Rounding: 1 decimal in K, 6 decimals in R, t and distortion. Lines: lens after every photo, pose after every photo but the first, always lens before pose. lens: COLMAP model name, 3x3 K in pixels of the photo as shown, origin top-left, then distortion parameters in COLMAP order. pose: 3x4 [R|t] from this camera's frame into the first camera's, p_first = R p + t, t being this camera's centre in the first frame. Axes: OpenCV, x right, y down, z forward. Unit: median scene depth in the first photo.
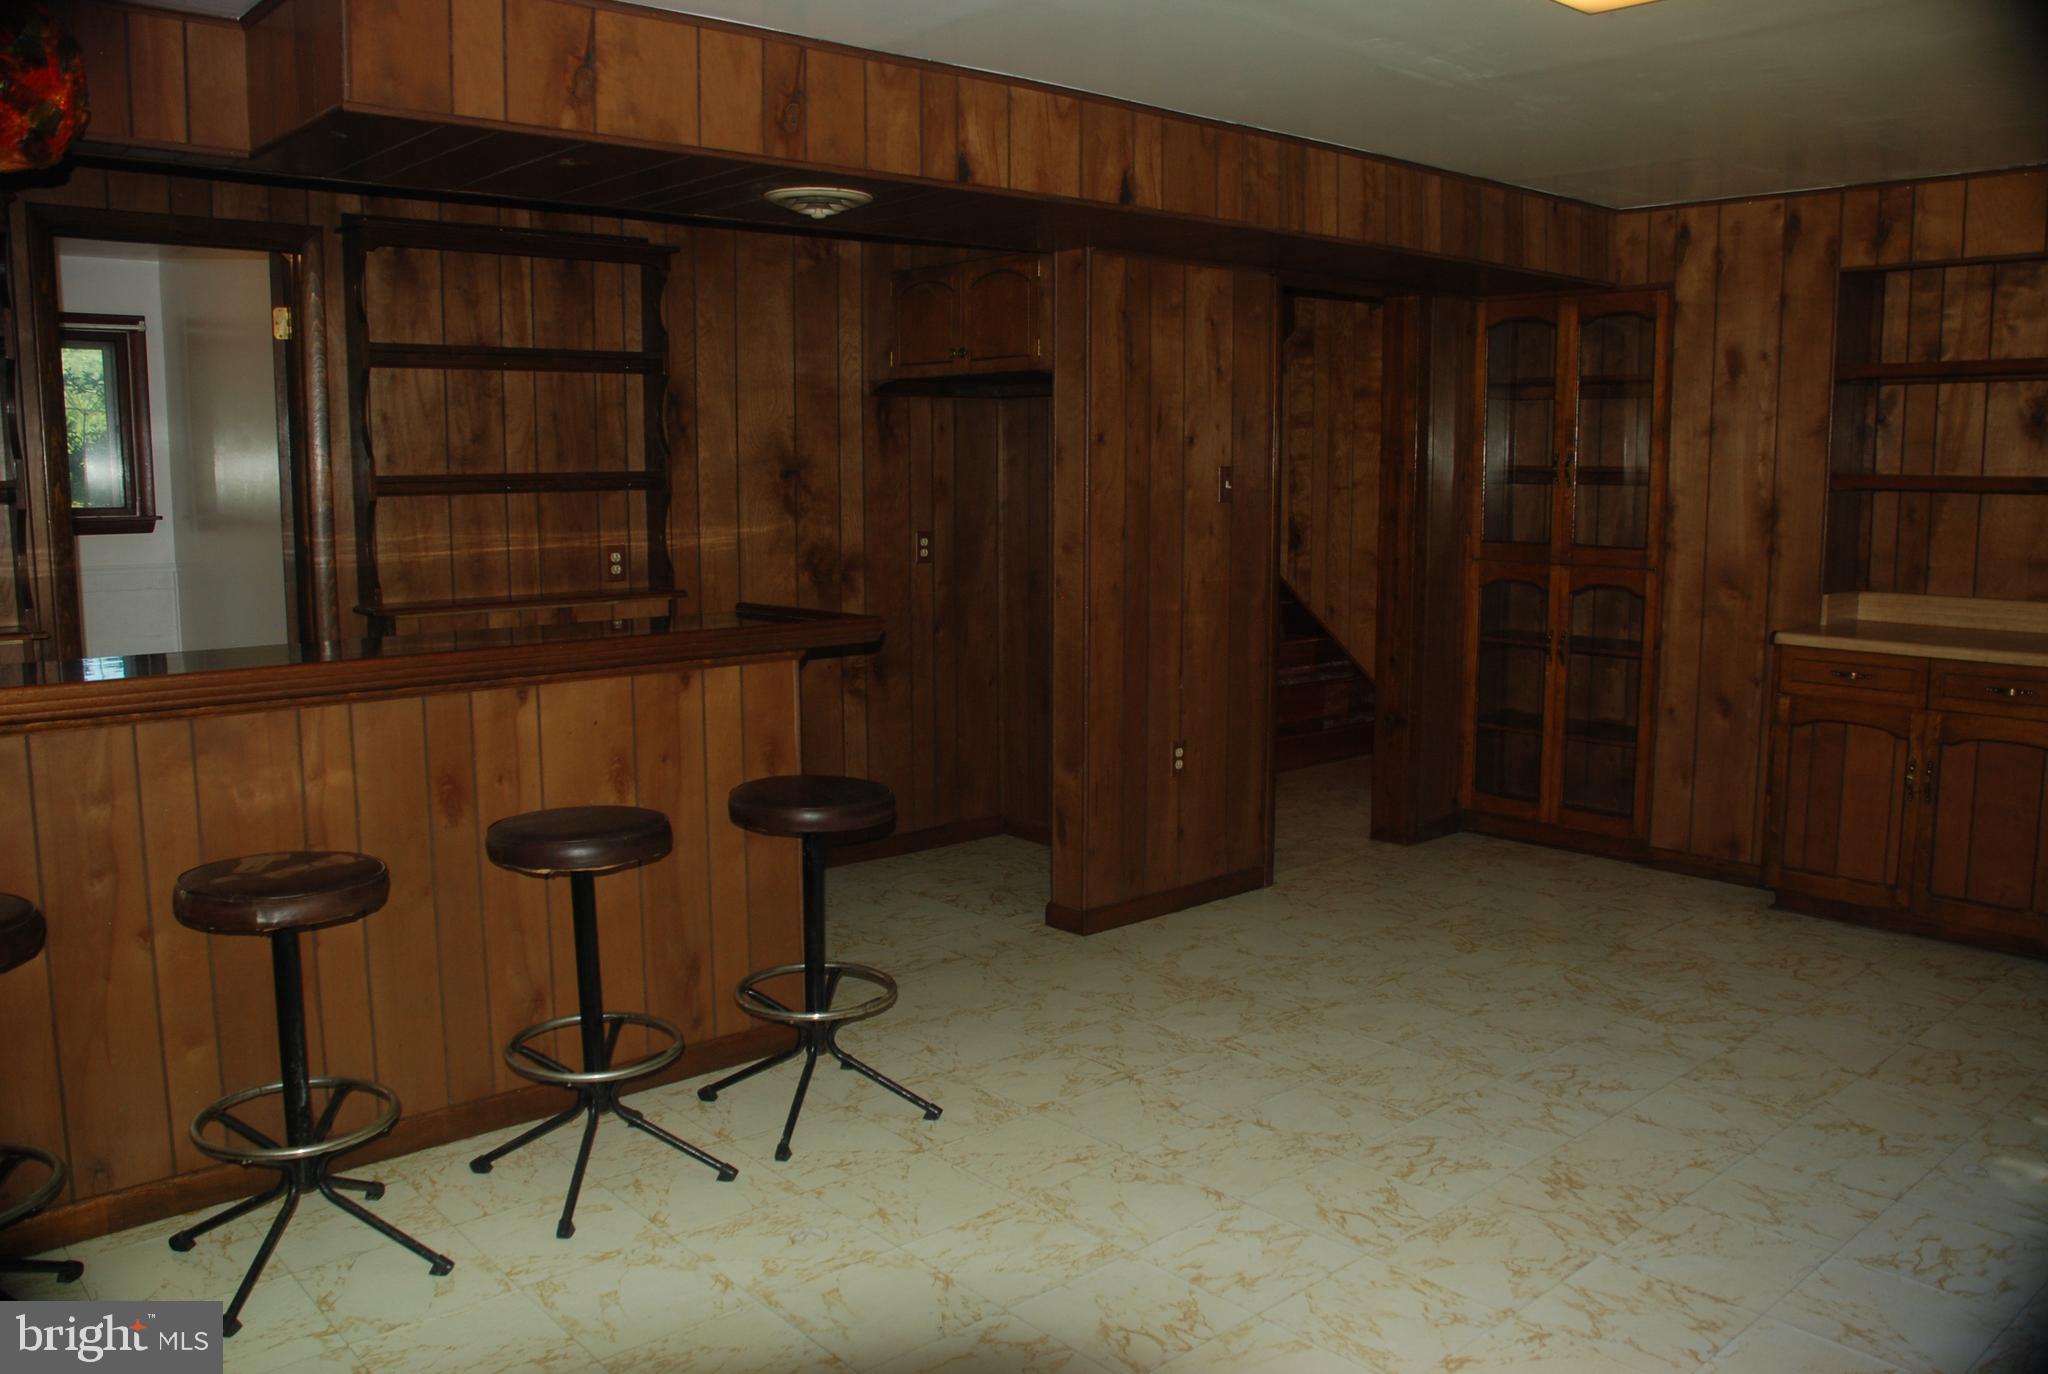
lens RADIAL K [[1602.0, 0, 1065.7], [0, 1602.0, 668.4], [0, 0, 1]] dist [-0.140561, 0.091836]
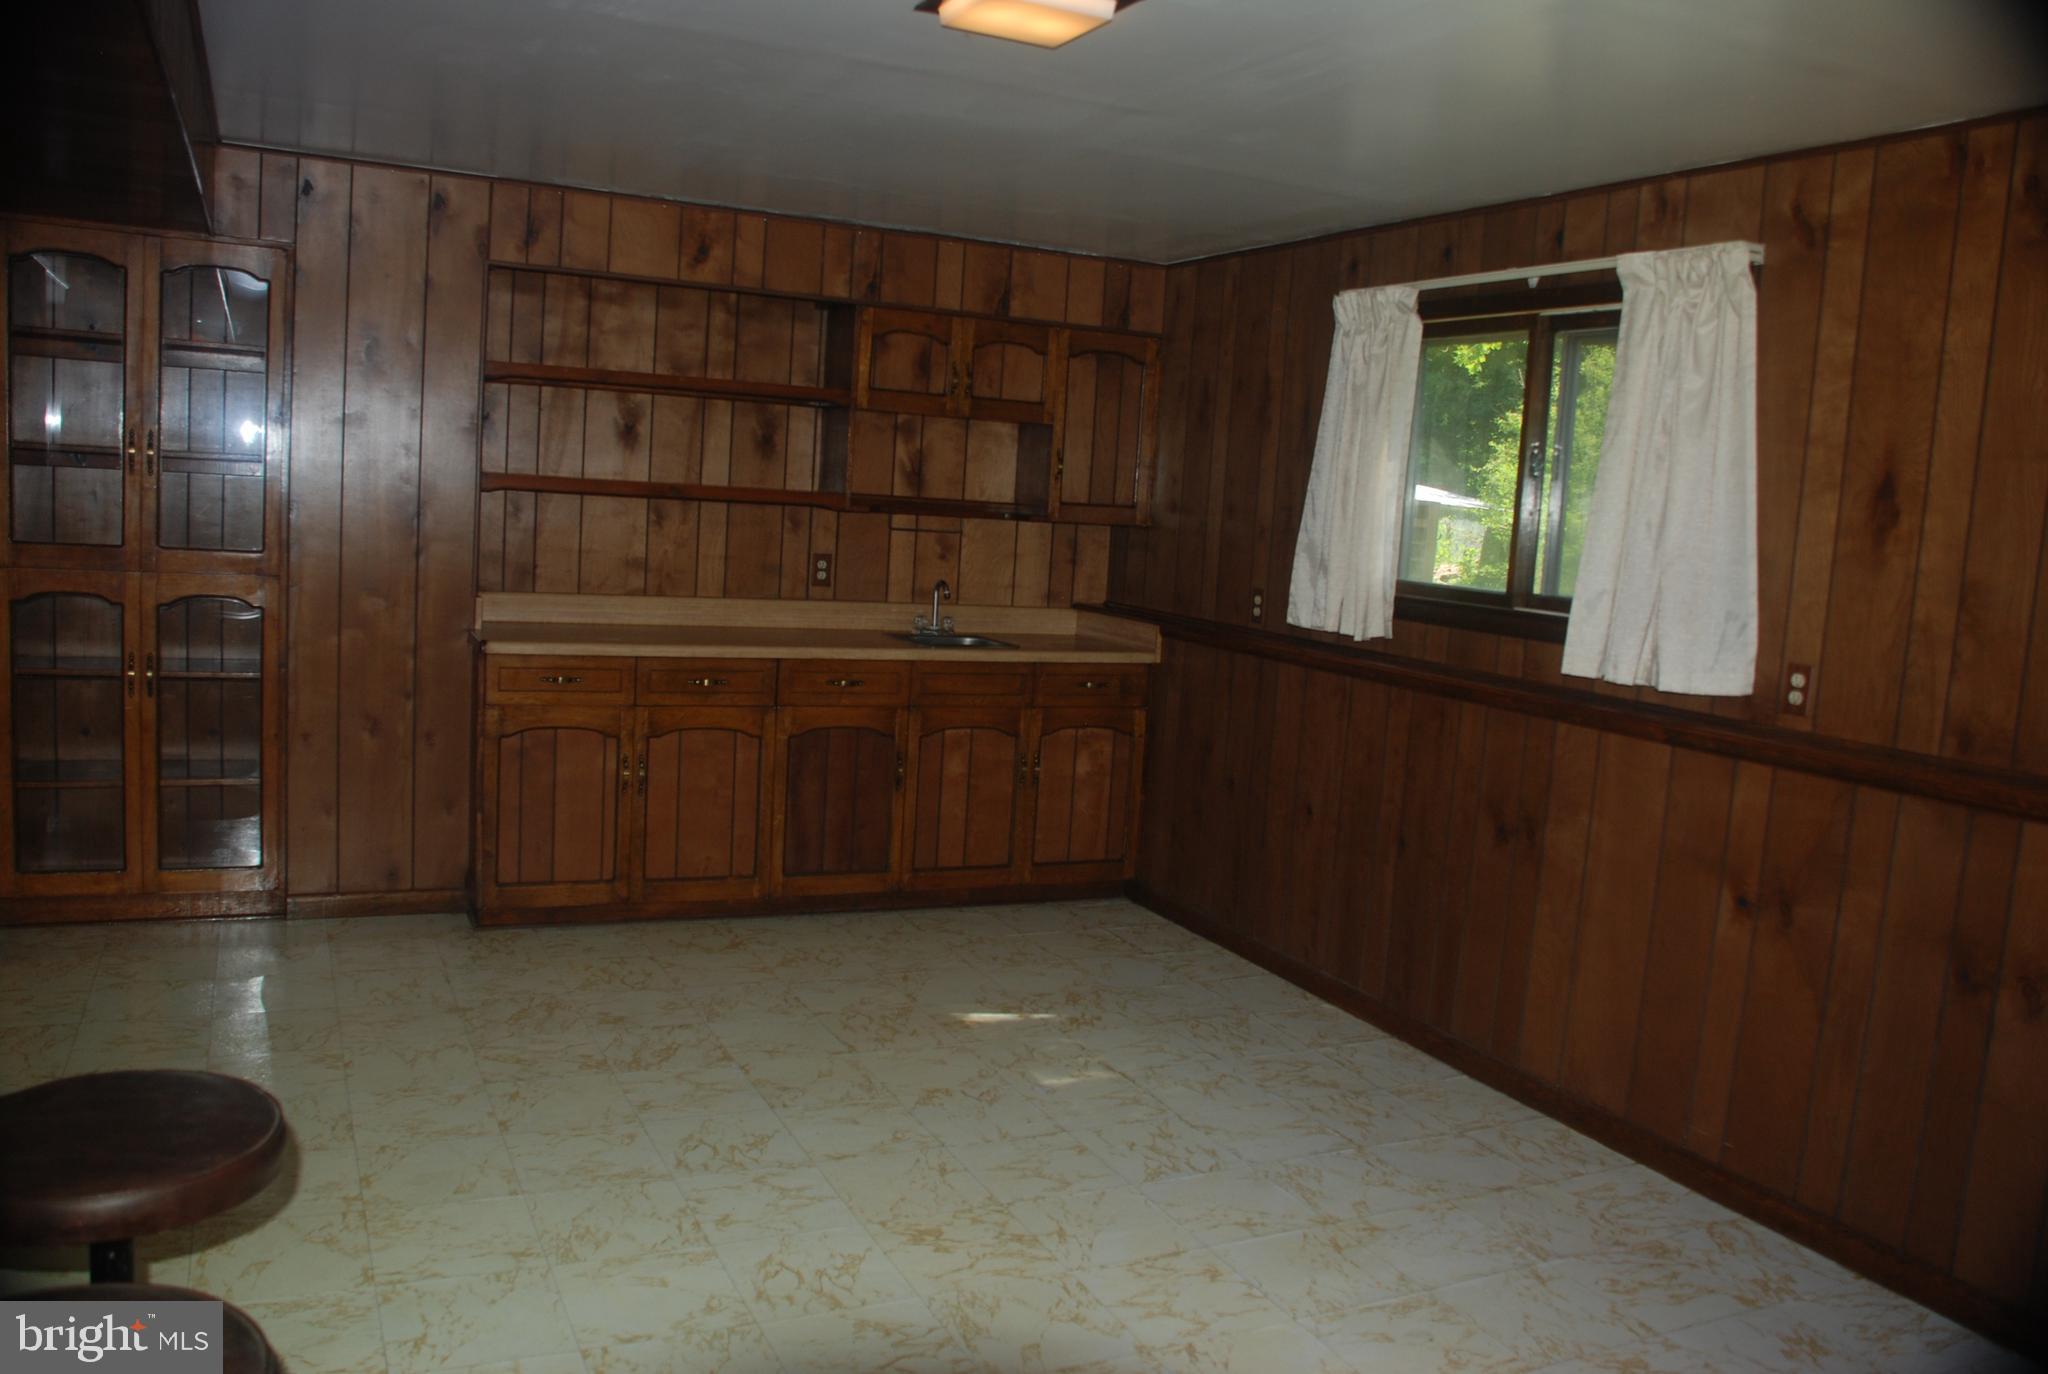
lens RADIAL K [[1602.0, 0, 1014.7], [0, 1602.0, 672.8], [0, 0, 1]] dist [-0.140561, 0.091836]
pose [[0.287534, -0.085413, 0.953954, -0.457480], [0.053923, 0.995879, 0.072914, -0.070833], [-0.956251, 0.030475, 0.290955, 0.521180]]
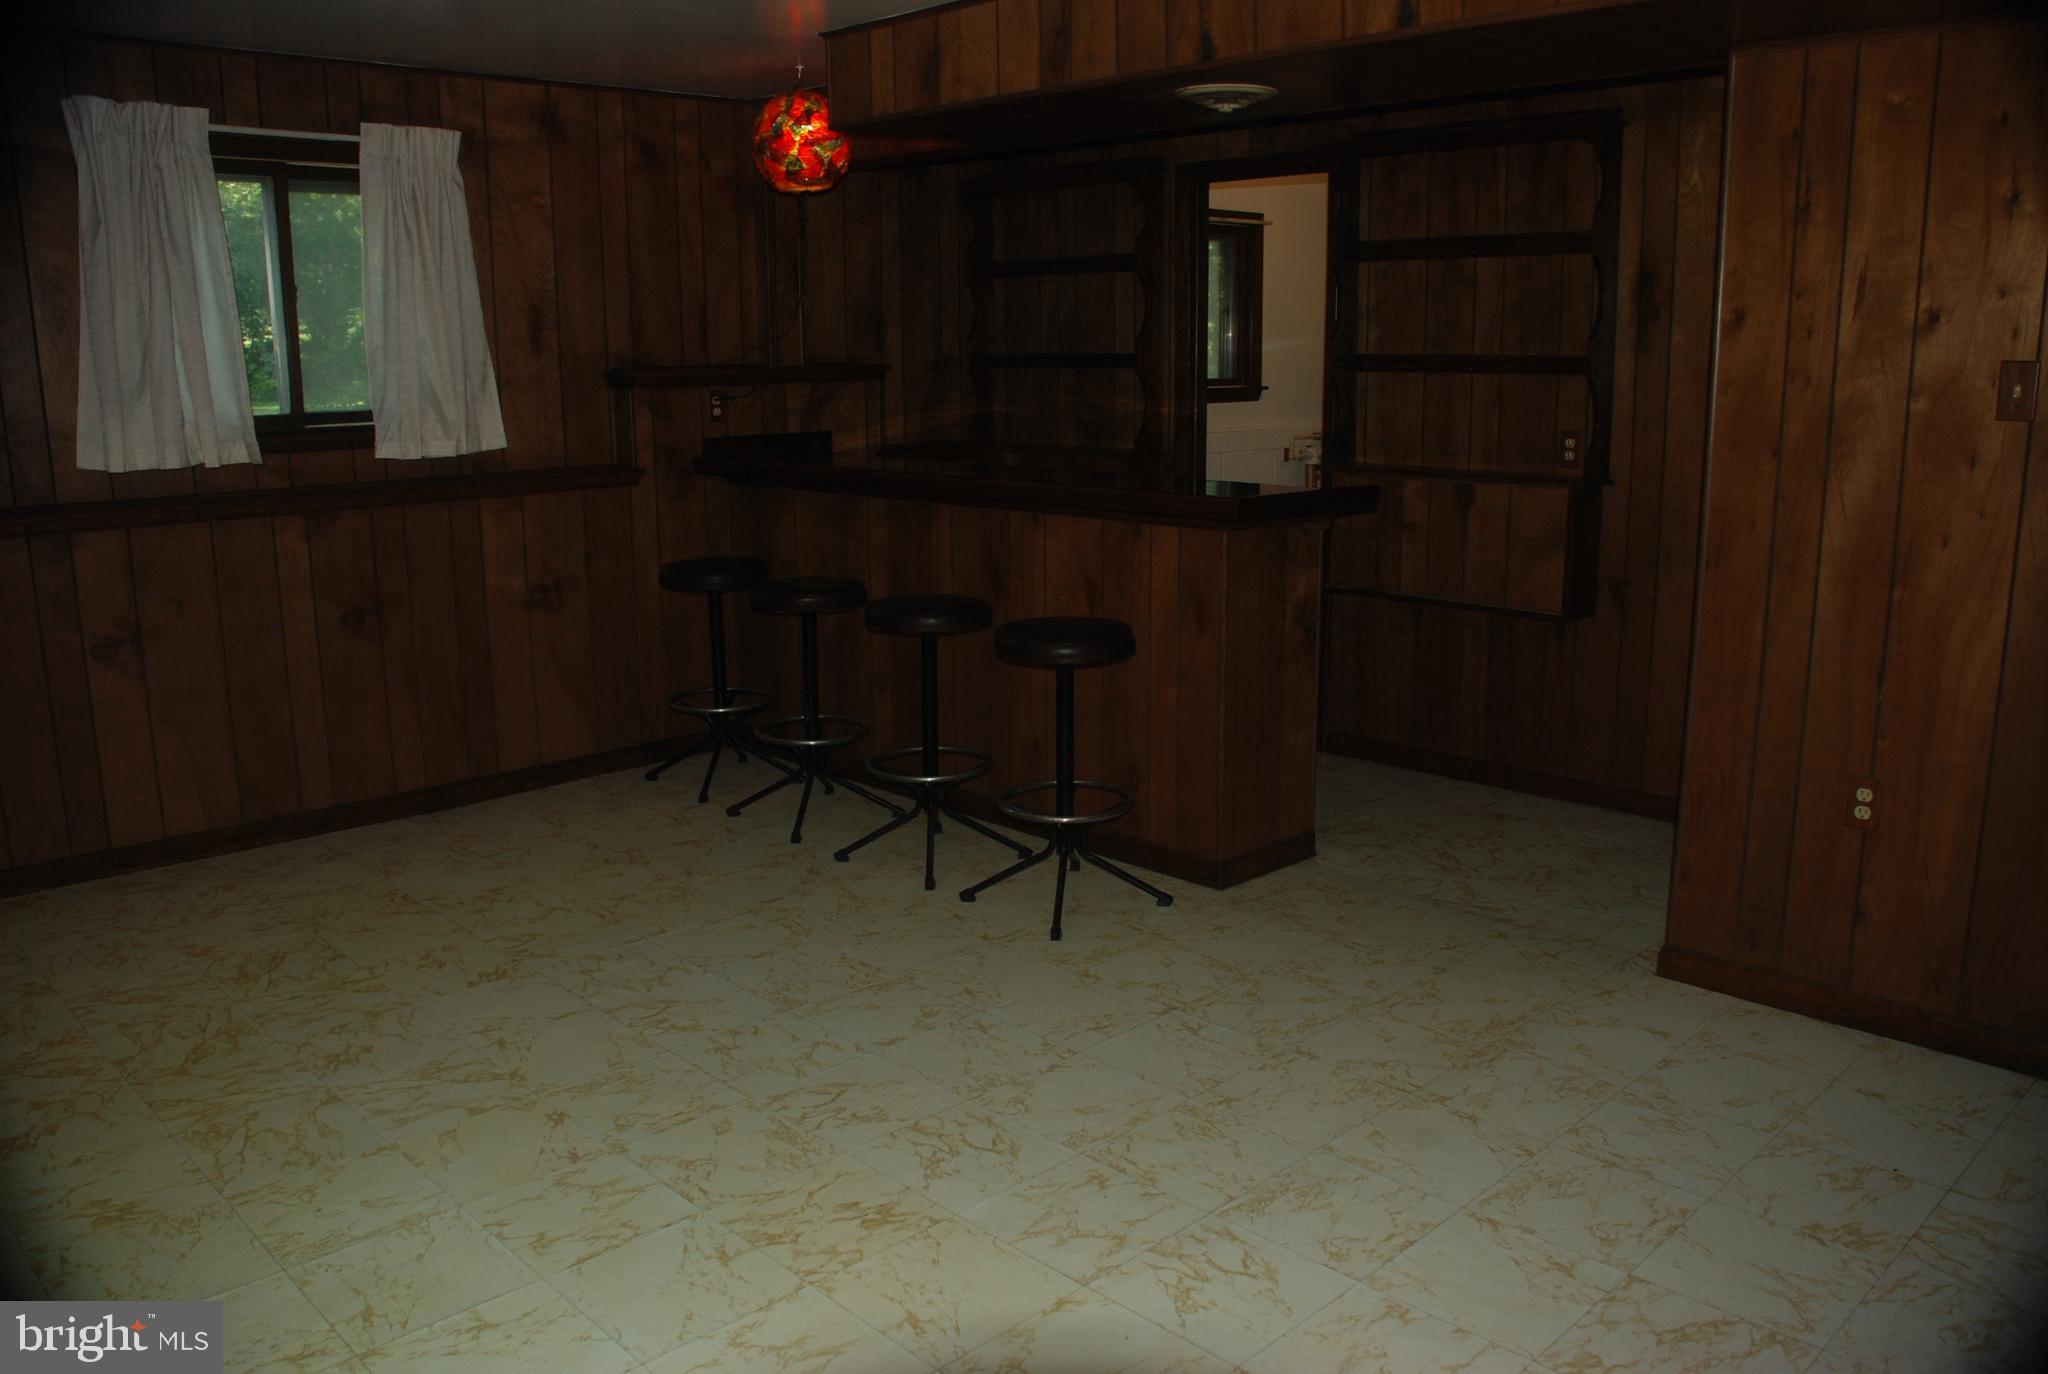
lens RADIAL K [[1602.0, 0, 1037.7], [0, 1602.0, 673.5], [0, 0, 1]] dist [-0.140561, 0.091836]
pose [[0.036115, 0.199994, -0.979131, 0.877353], [-0.119731, 0.973579, 0.194444, -0.103918], [0.992149, 0.110210, 0.059106, 0.803735]]
